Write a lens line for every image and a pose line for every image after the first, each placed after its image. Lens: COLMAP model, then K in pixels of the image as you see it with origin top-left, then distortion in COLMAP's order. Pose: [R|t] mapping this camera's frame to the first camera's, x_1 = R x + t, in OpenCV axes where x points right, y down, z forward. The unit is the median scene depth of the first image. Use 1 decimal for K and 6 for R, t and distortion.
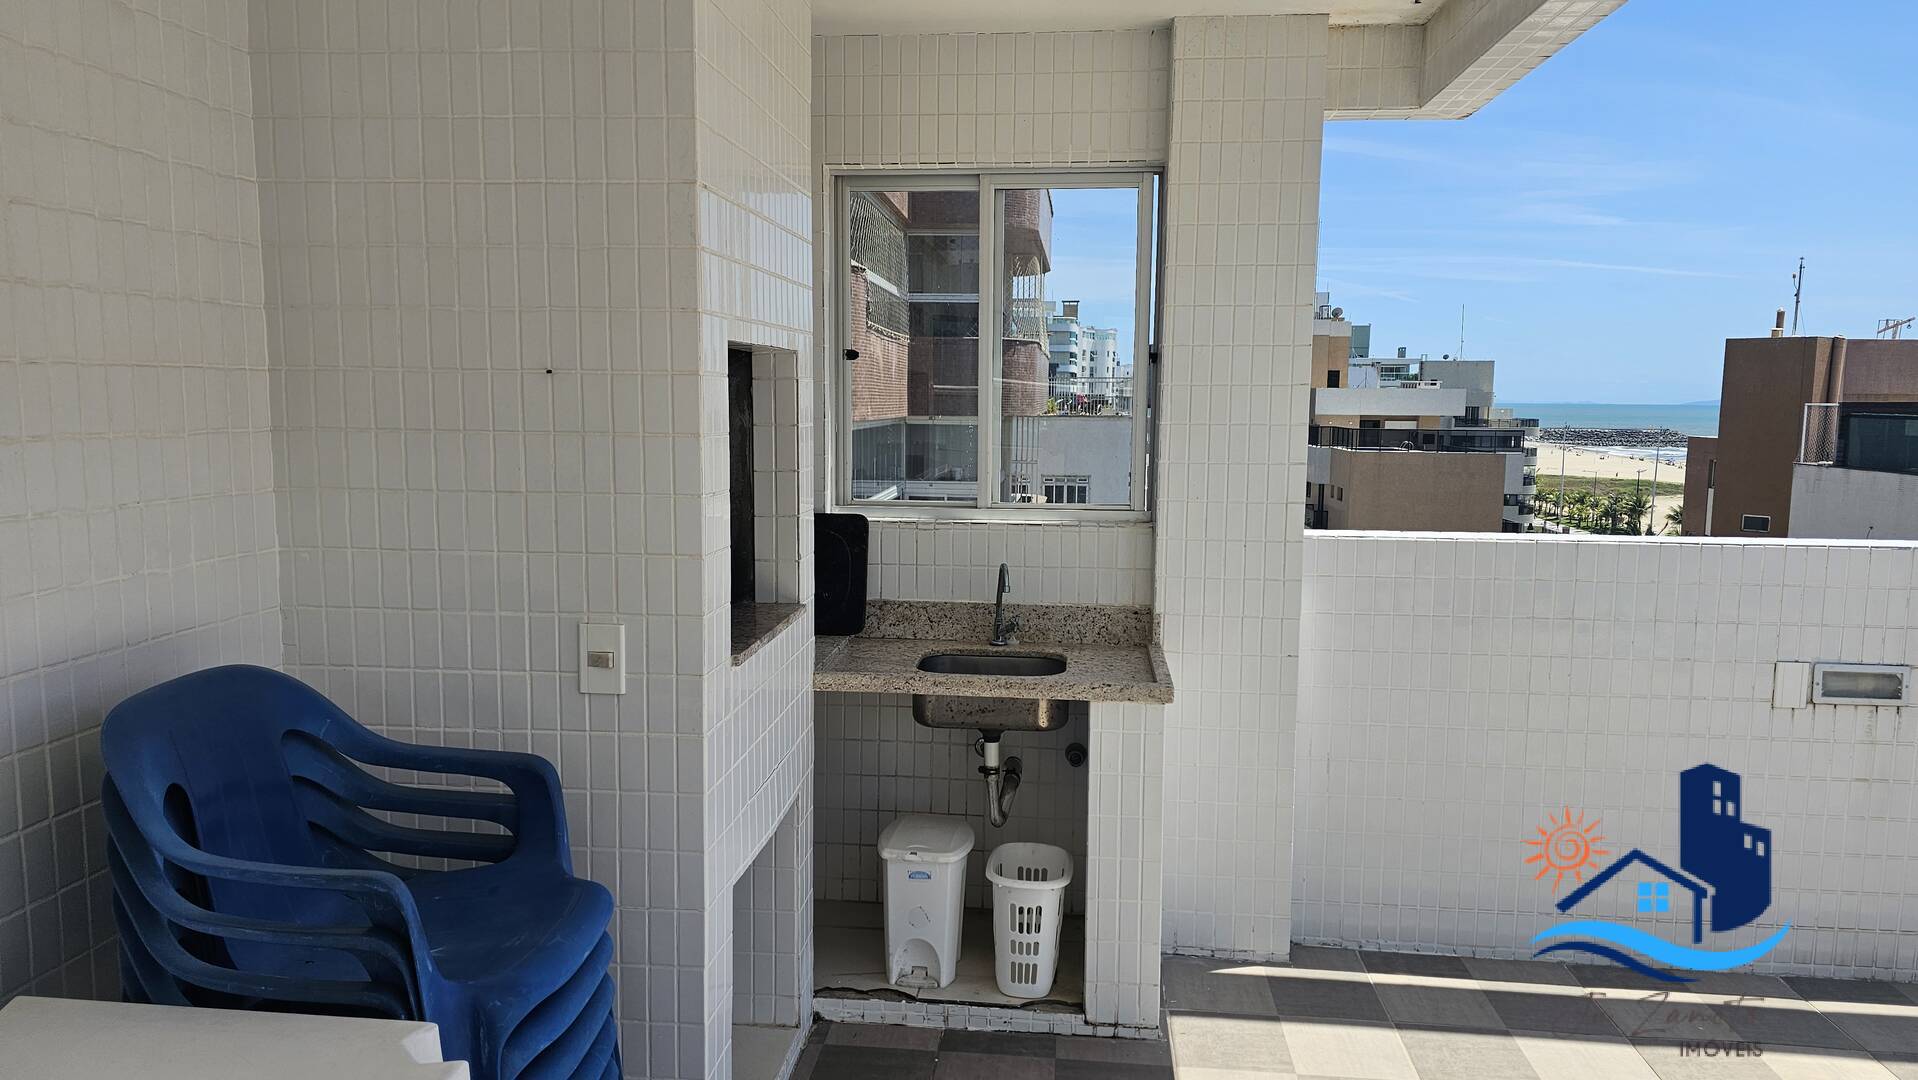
lens RADIAL K [[1280.5, 0, 953.8], [0, 1280.5, 536.4], [0, 0, 1]] dist [0.058117, -0.053189]
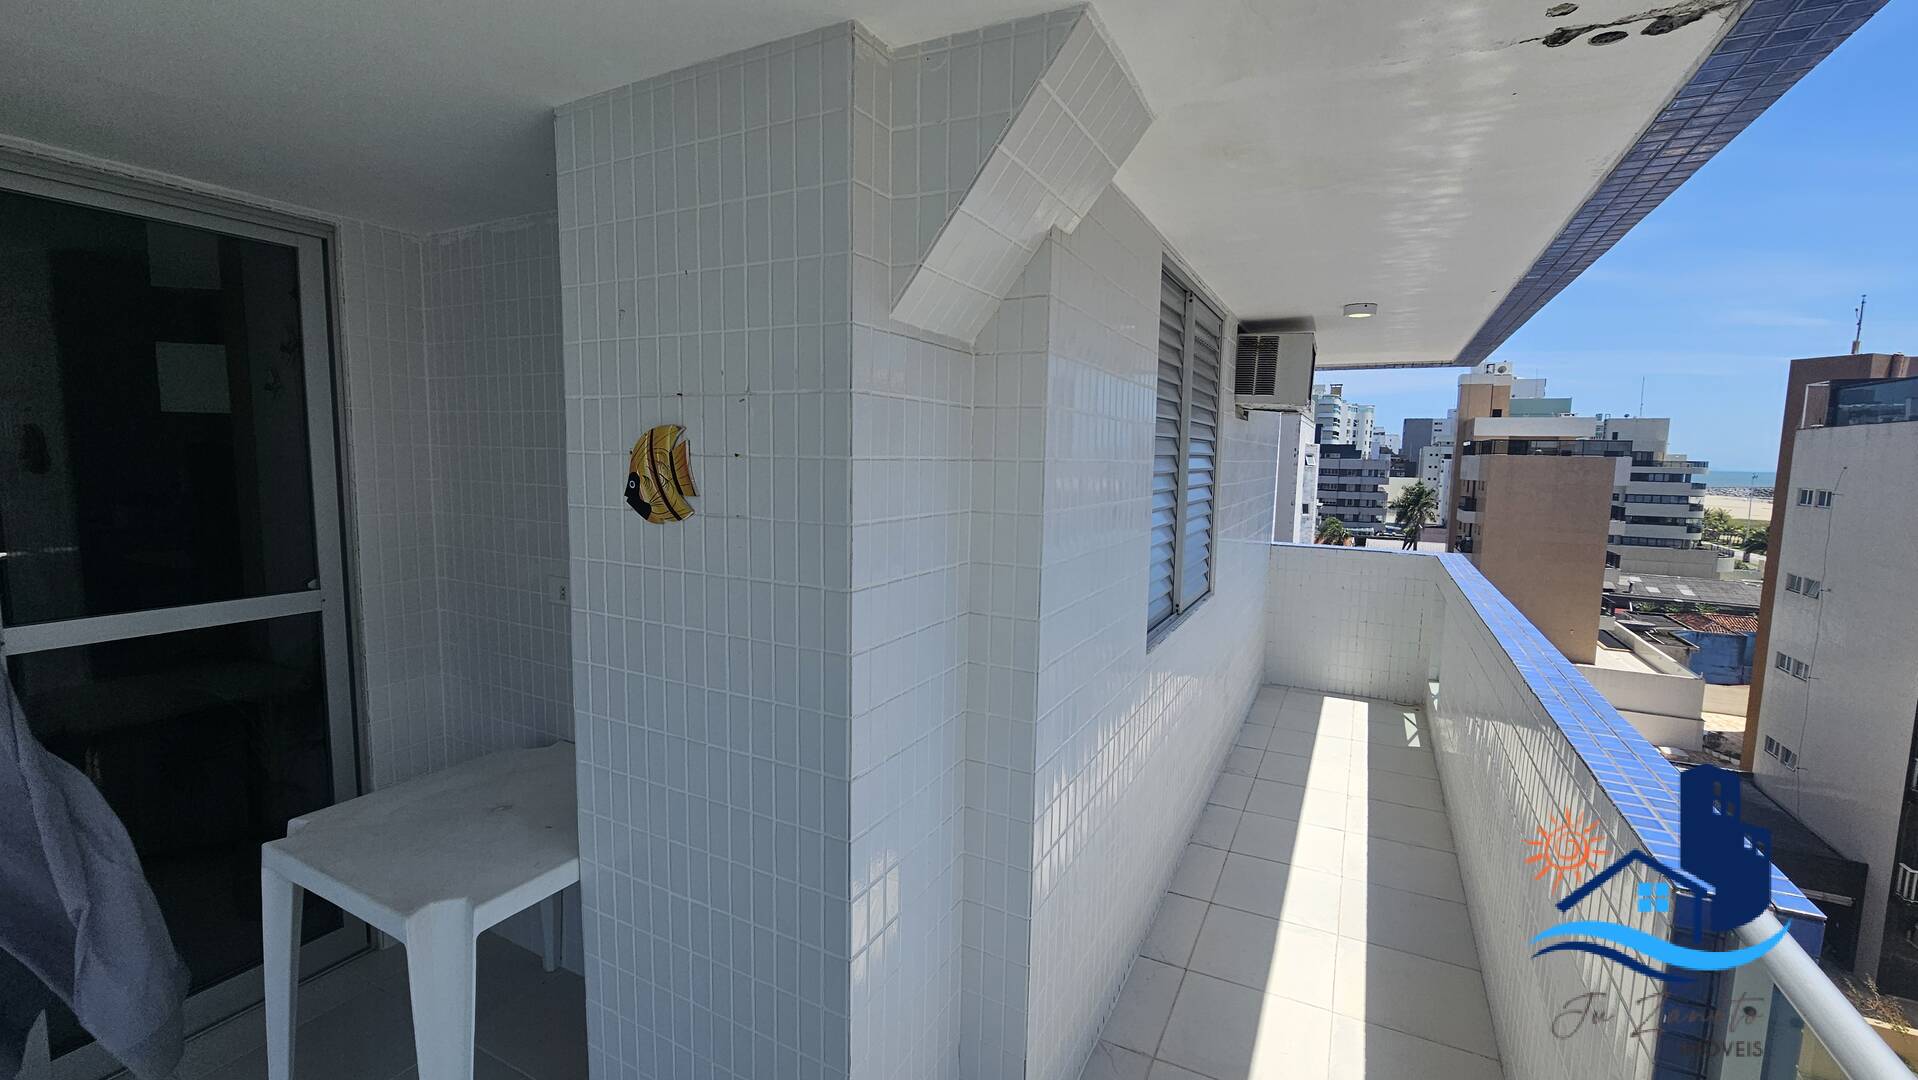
lens RADIAL K [[783.5, 0, 966.3], [0, 783.5, 536.1], [0, 0, 1]] dist [-0.007587, 0.001480]
pose [[0.932533, 0.046446, -0.358085, 0.175911], [-0.049946, 0.998752, -0.000526, 0.131120], [0.357613, 0.018375, 0.933689, -0.092596]]
